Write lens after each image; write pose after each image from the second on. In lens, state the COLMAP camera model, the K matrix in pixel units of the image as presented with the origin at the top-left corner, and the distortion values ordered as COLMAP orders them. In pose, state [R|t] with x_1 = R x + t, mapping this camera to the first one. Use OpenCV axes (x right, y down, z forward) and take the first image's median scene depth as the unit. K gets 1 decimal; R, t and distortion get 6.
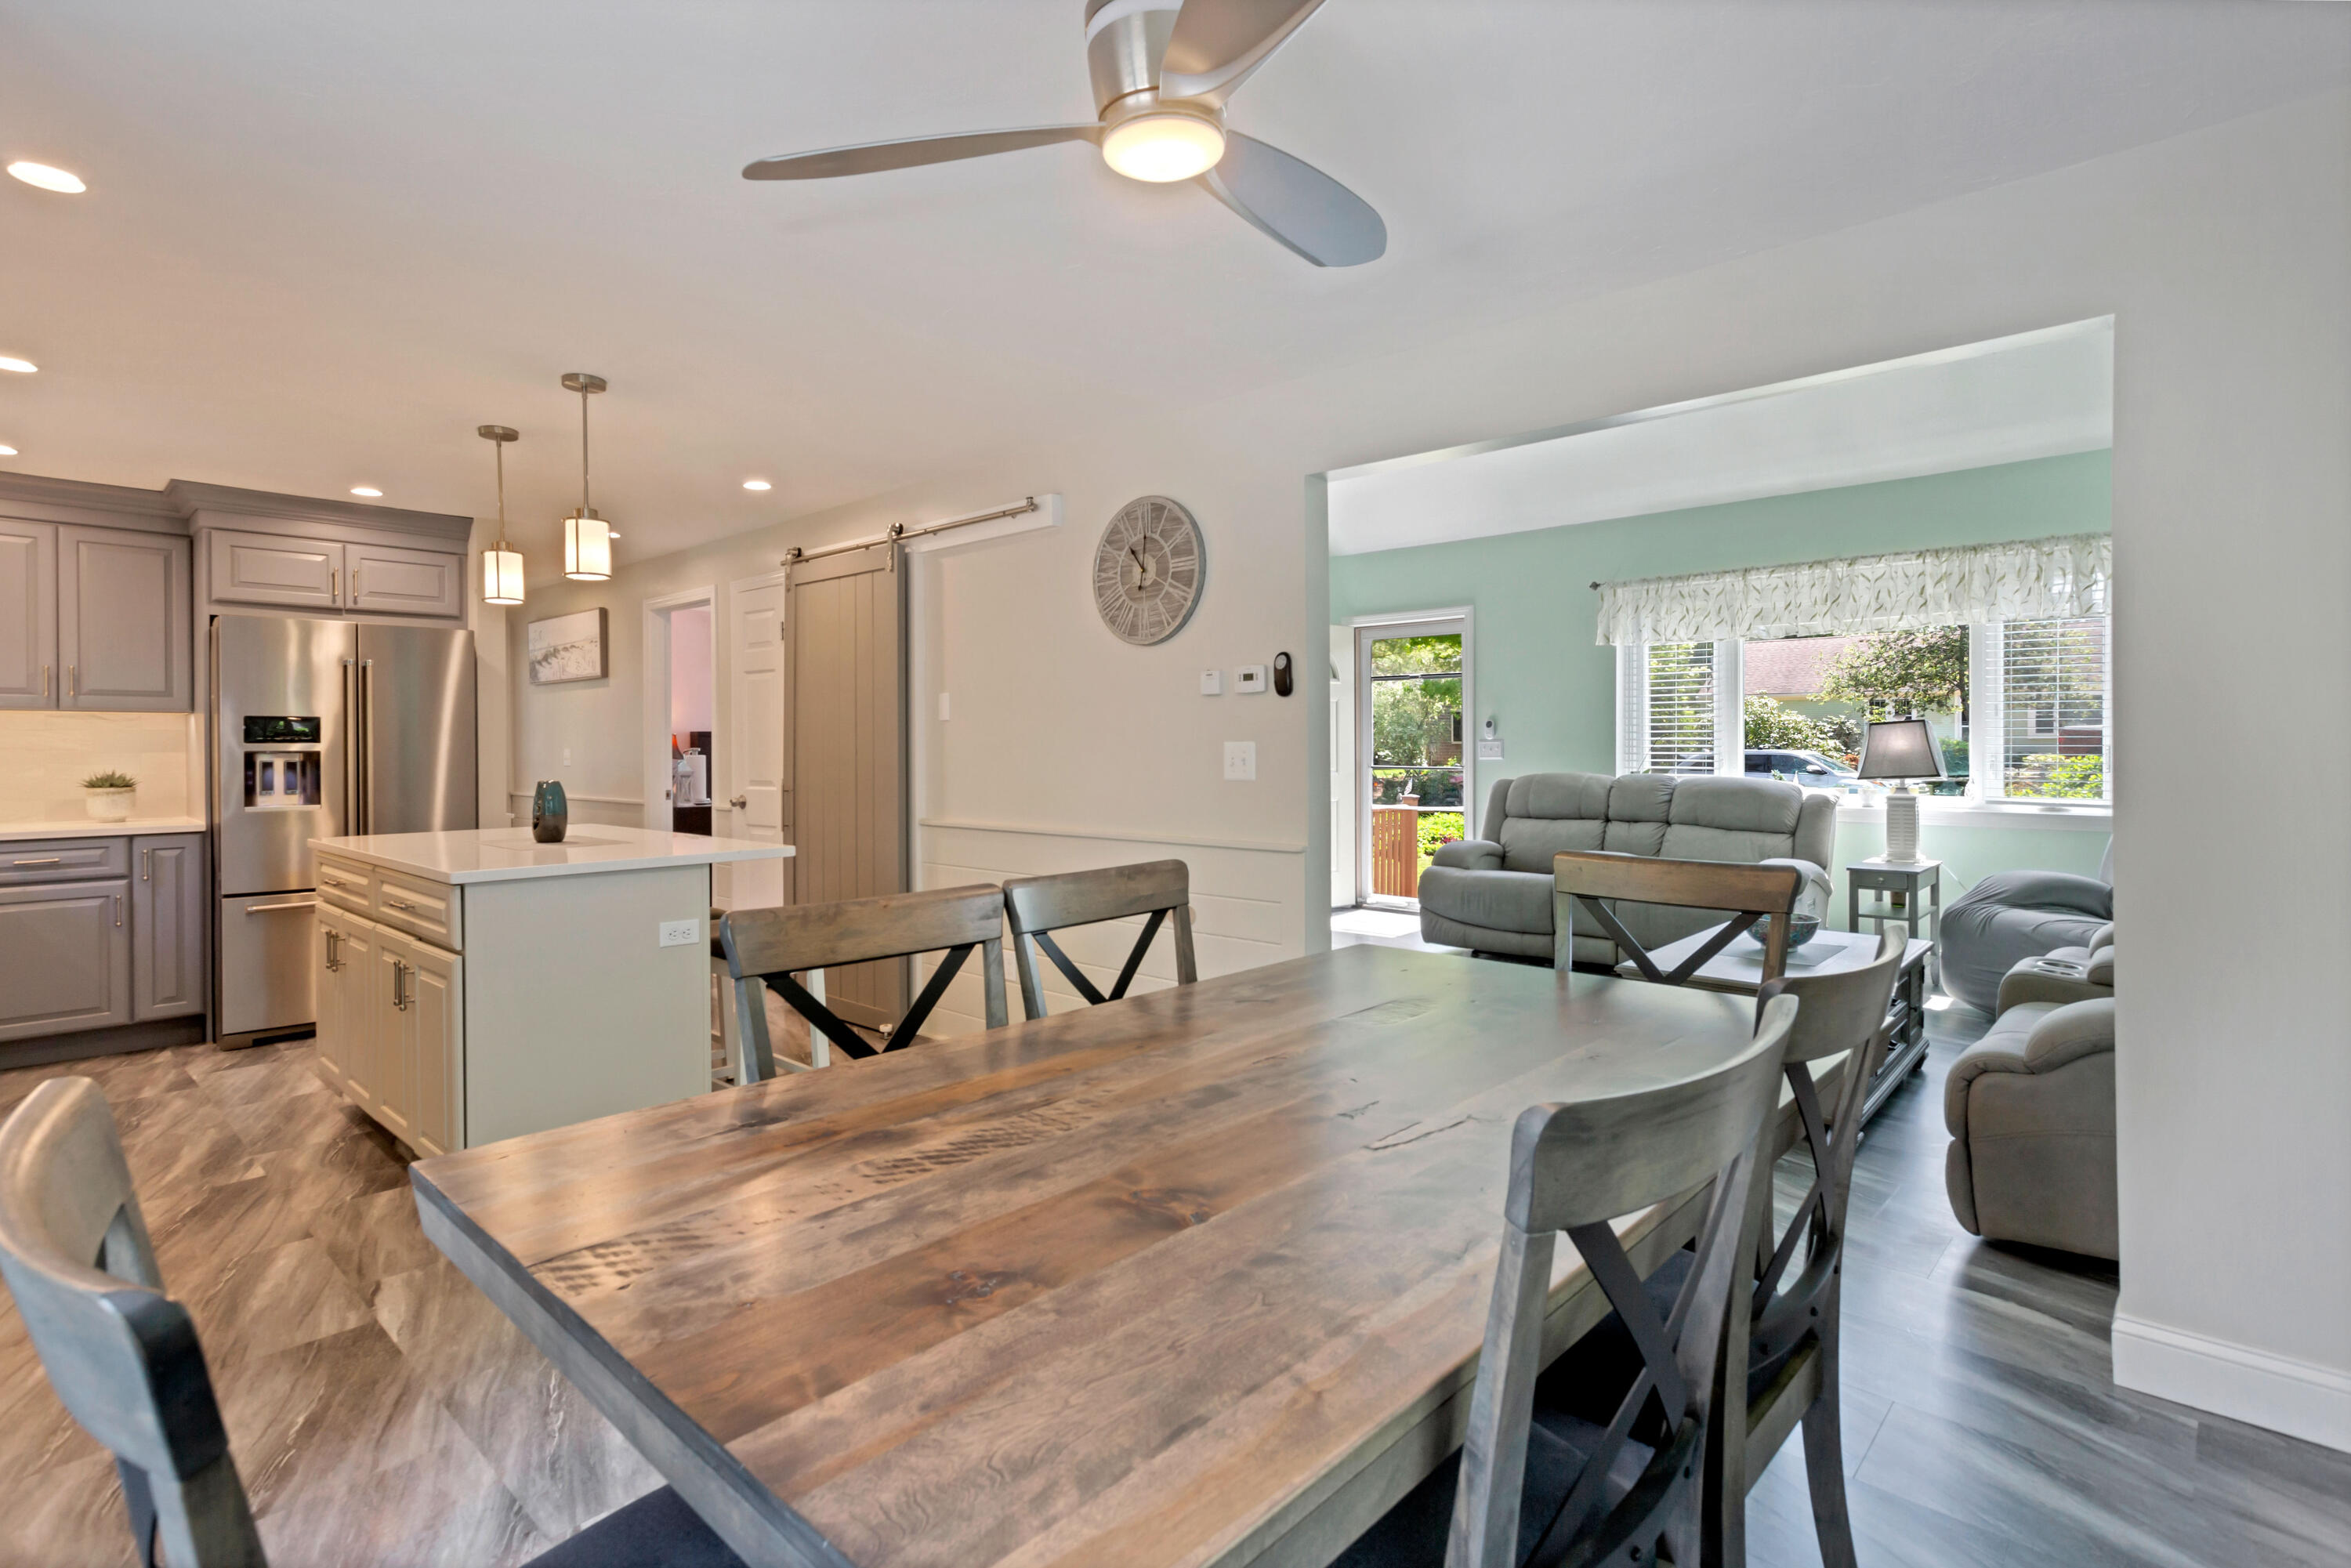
lens RADIAL K [[1149.7, 0, 1155.2], [0, 1149.7, 752.3], [0, 0, 1]] dist [0.011864, 0.000376]
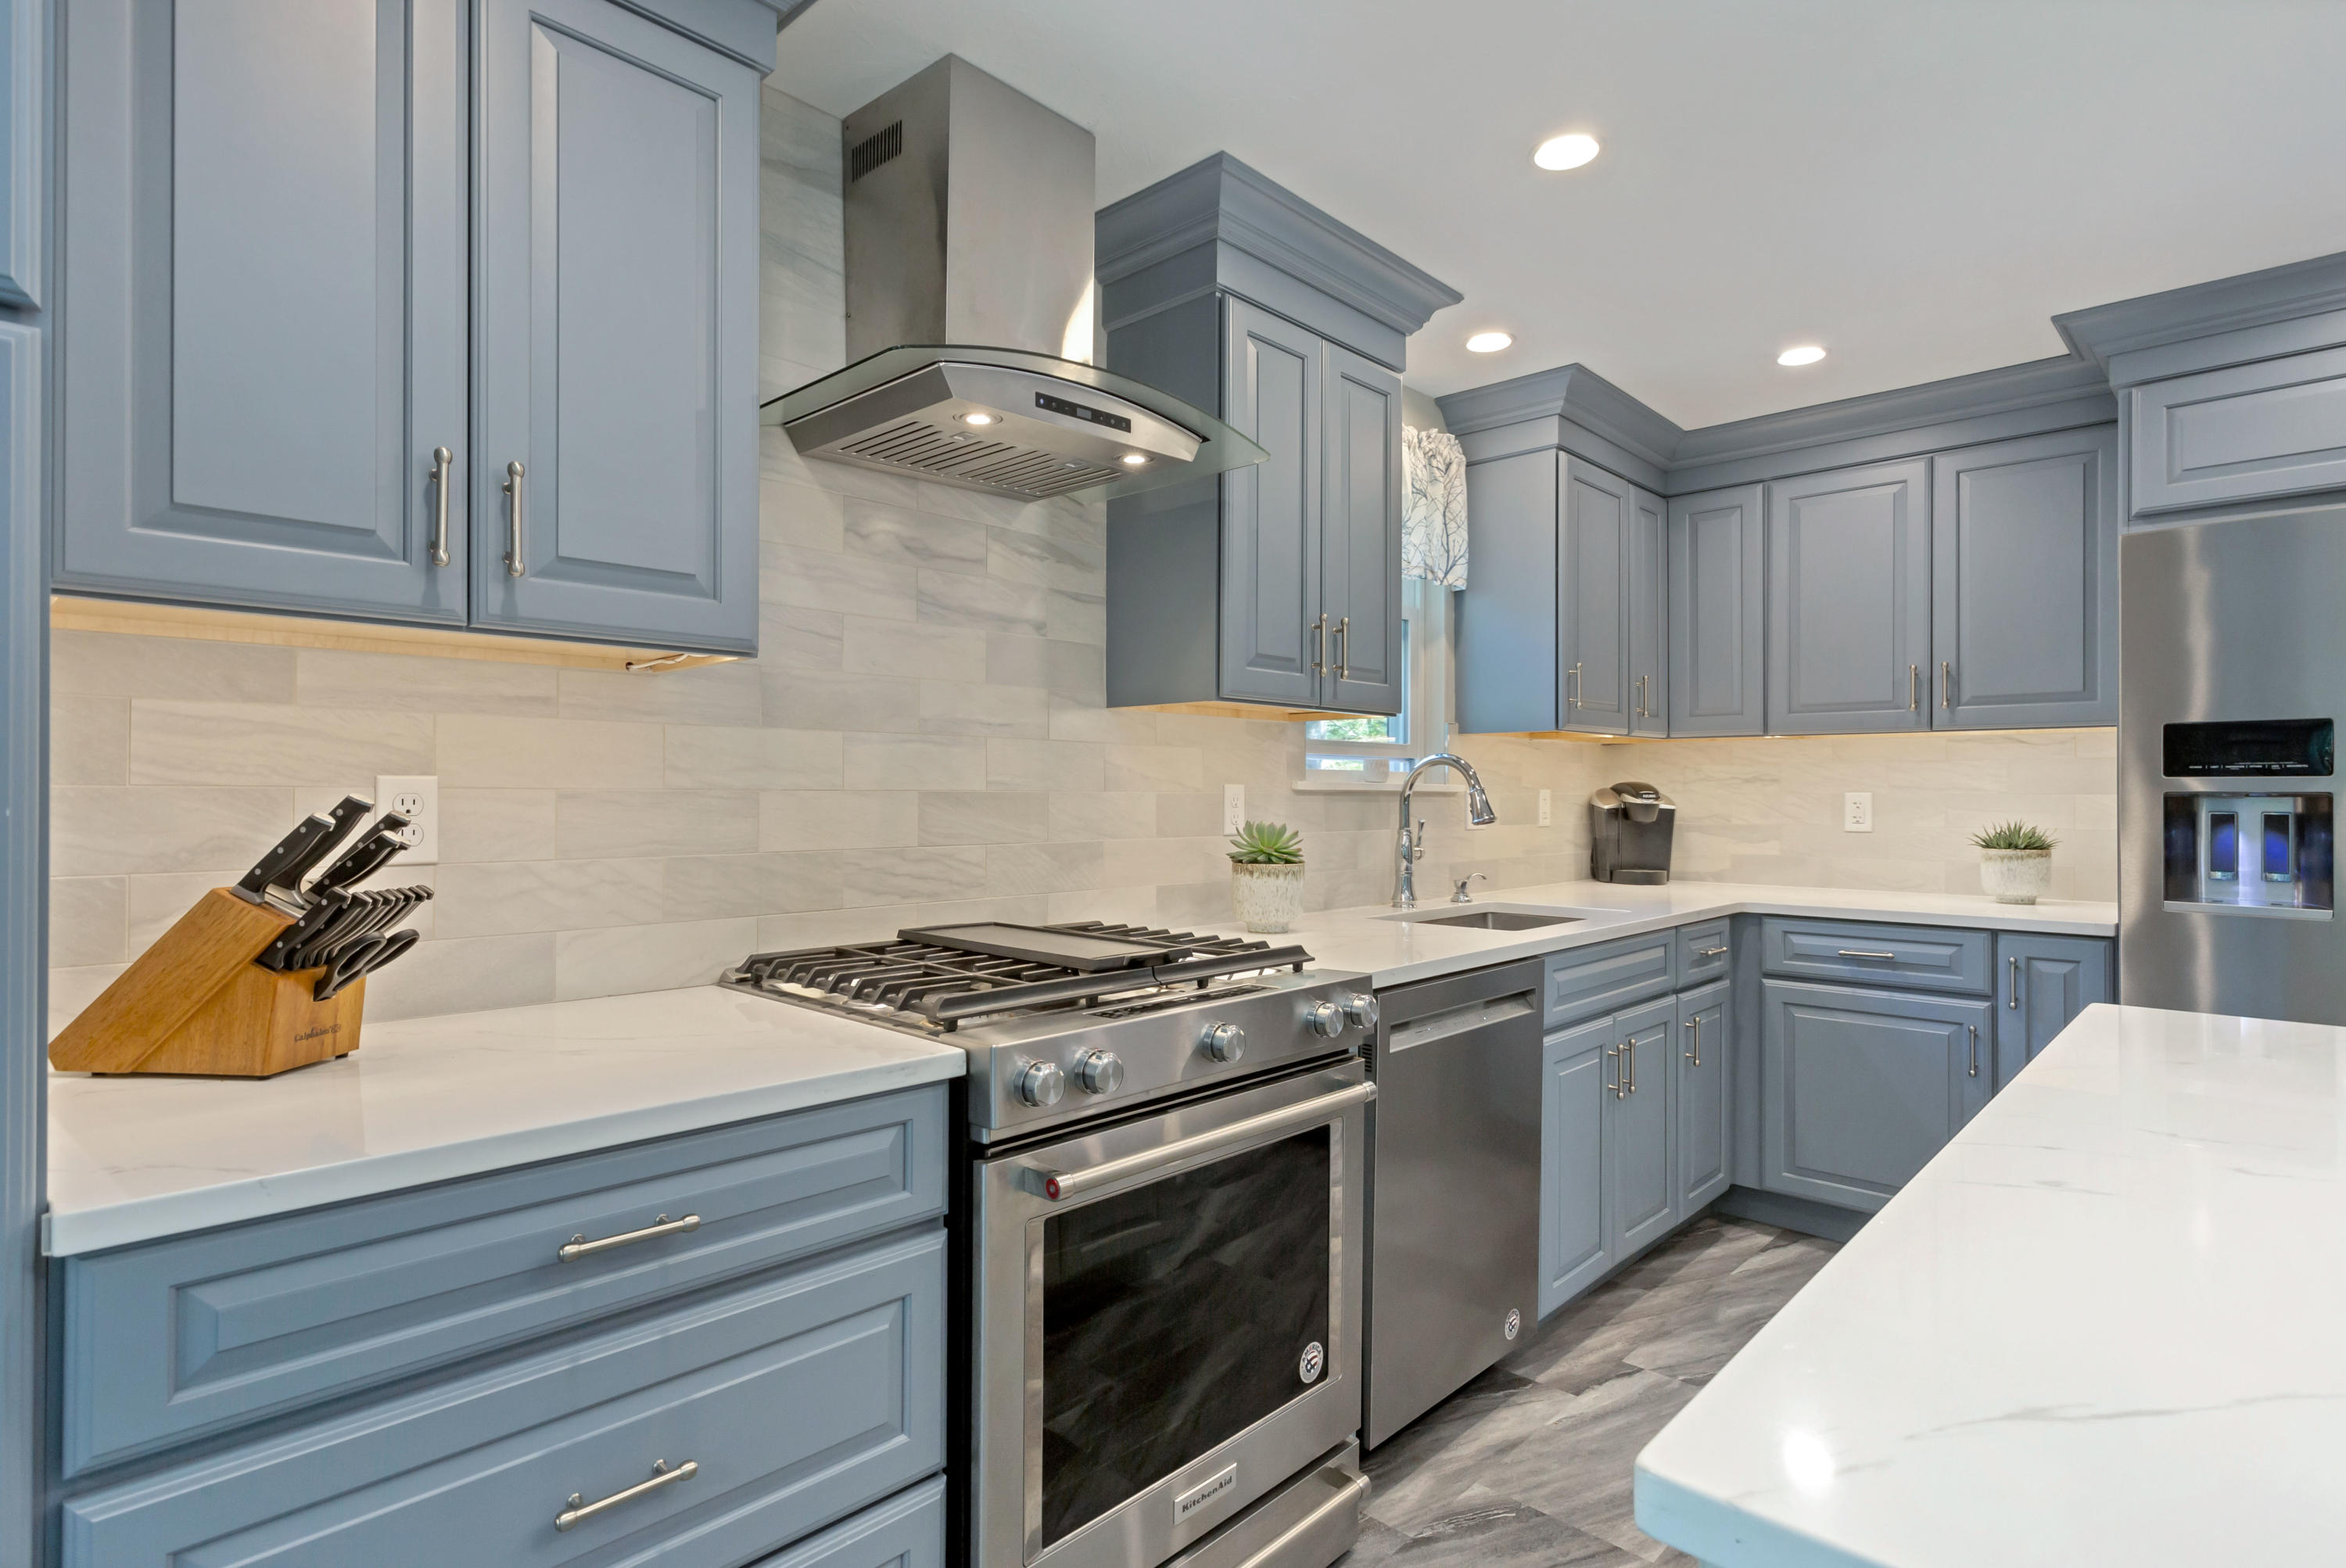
lens RADIAL K [[1177.0, 0, 1160.4], [0, 1177.0, 788.8], [0, 0, 1]] dist [-0.002820, 0.007457]
pose [[-0.010648, 0.000279, -0.999943, -0.249488], [-0.007314, 0.999973, 0.000357, 0.000632], [0.999917, 0.007317, -0.010645, 0.543753]]
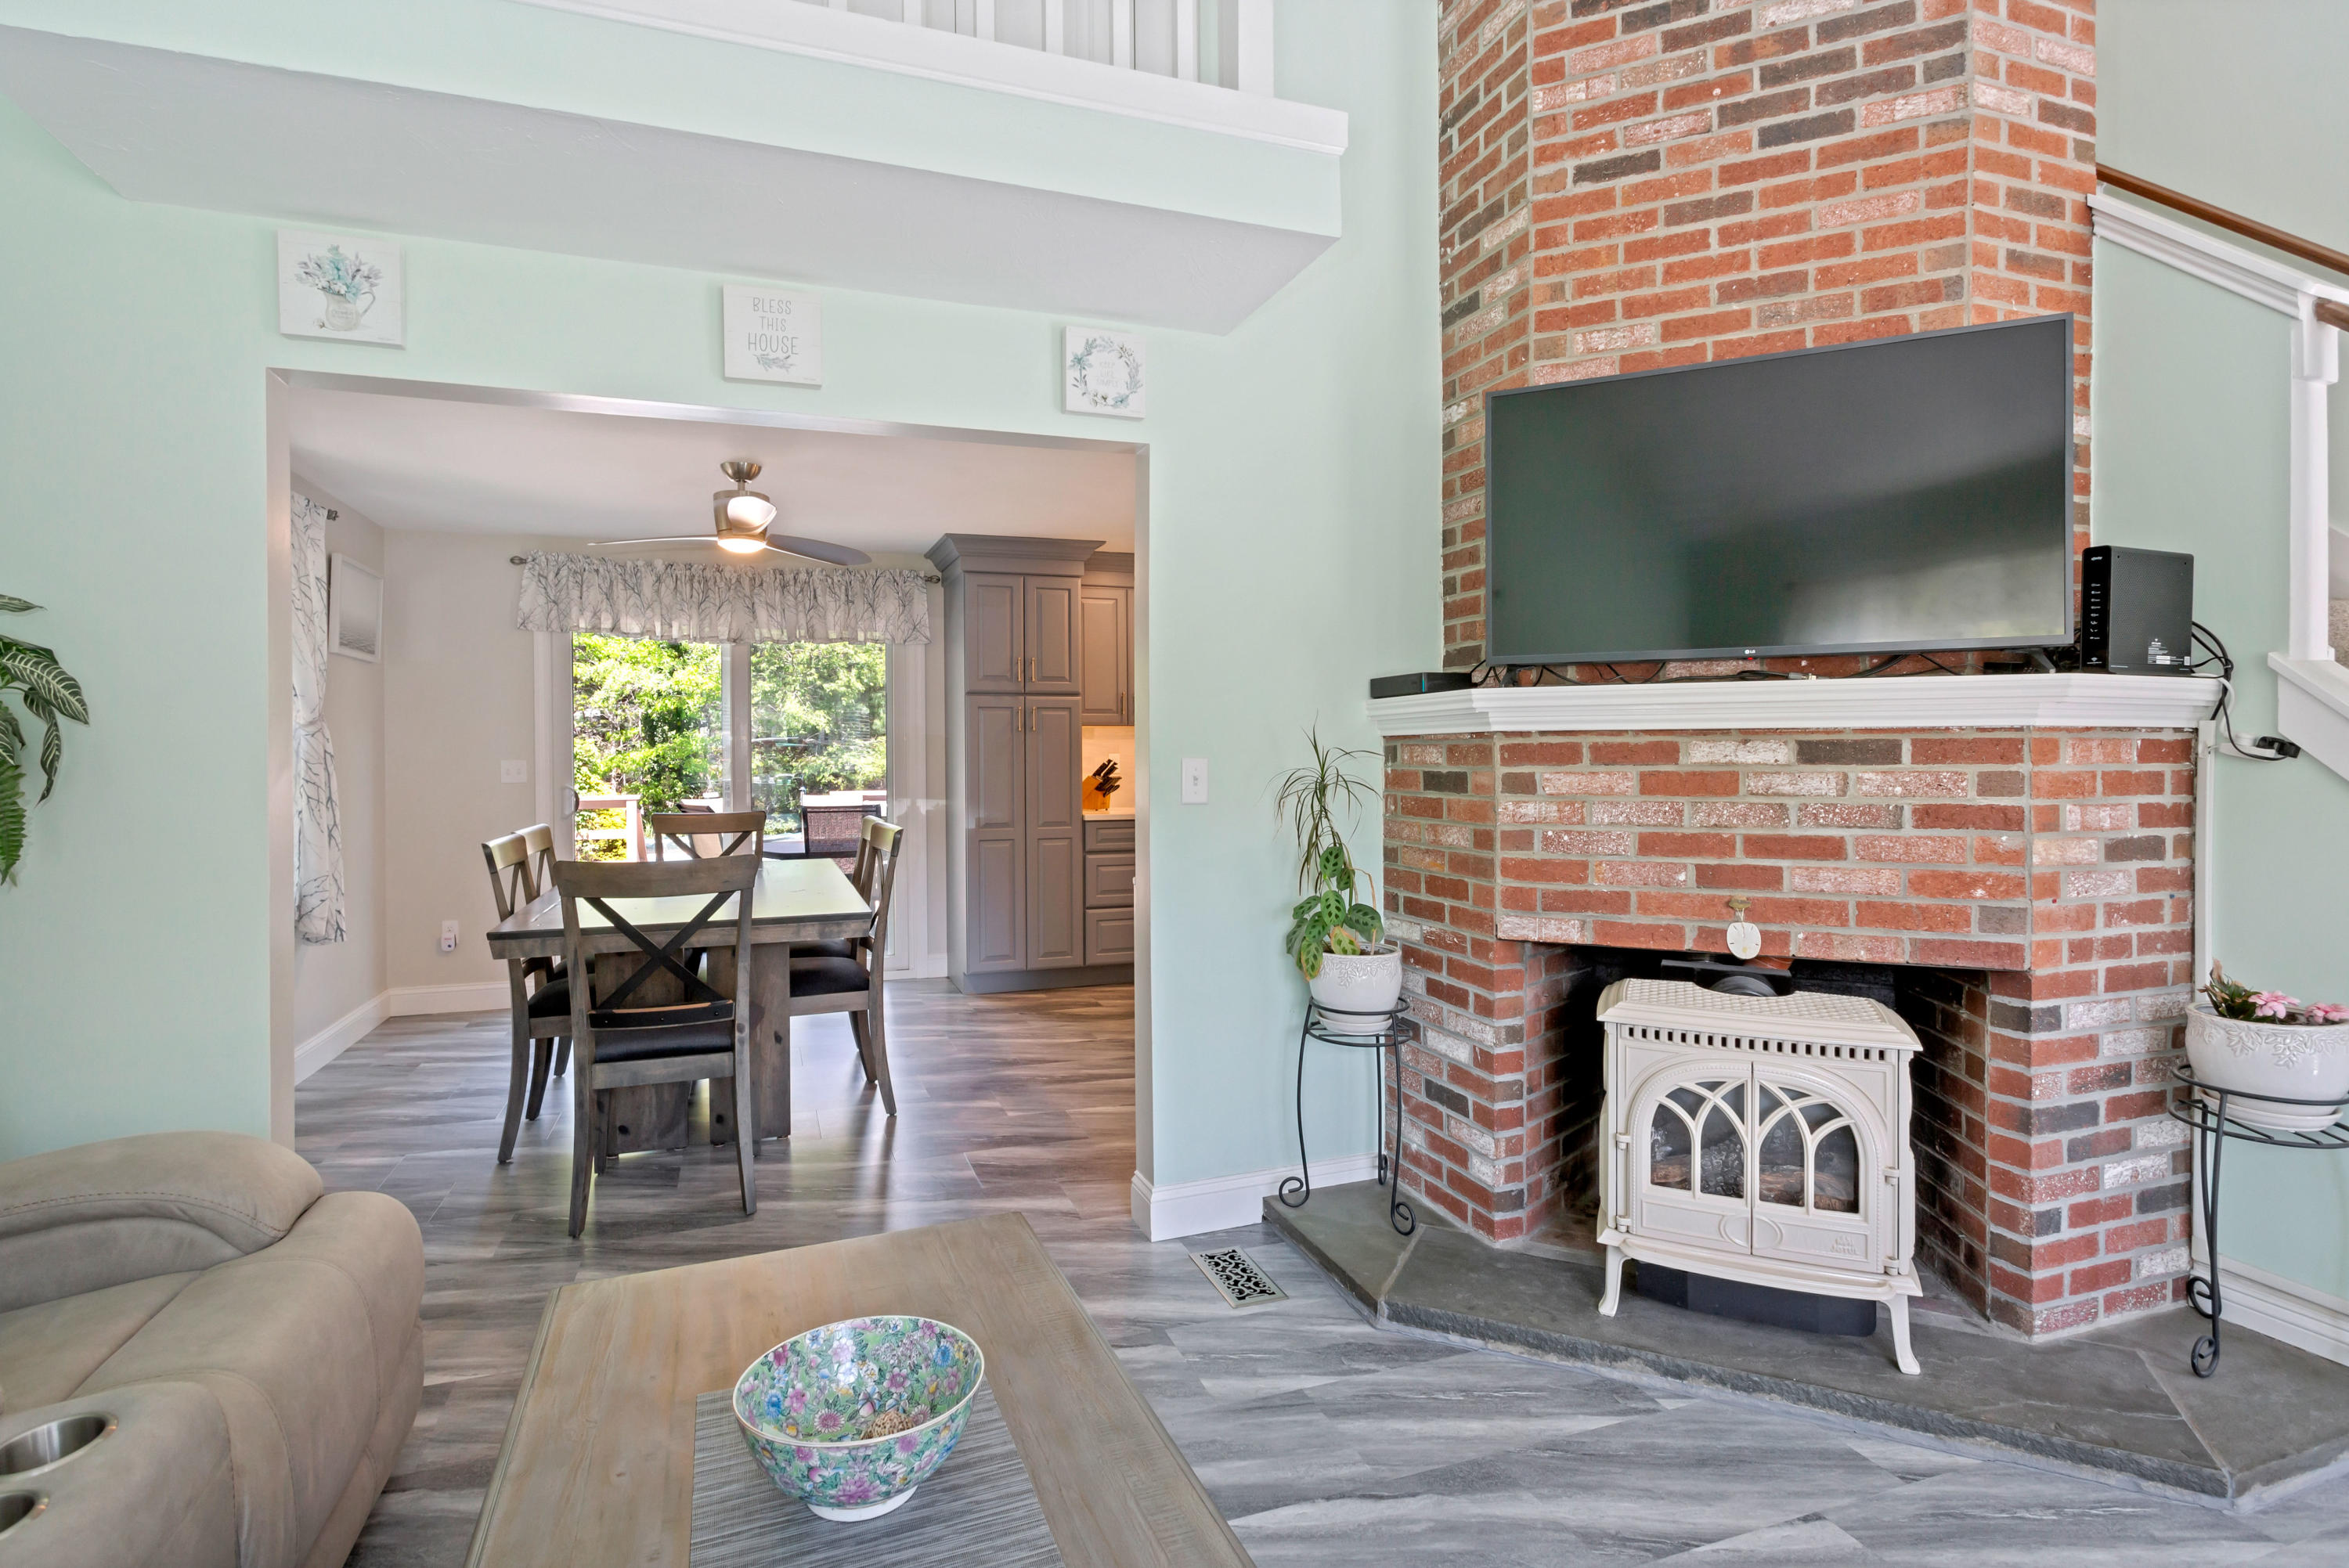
lens RADIAL K [[1161.8, 0, 1153.2], [0, 1161.8, 750.1], [0, 0, 1]] dist [-0.000336, 0.000992]
pose [[-0.465072, 0.012164, -0.885190, 0.651979], [0.005984, 0.999926, 0.010597, -0.020062], [0.885253, -0.000369, -0.465110, 1.029923]]
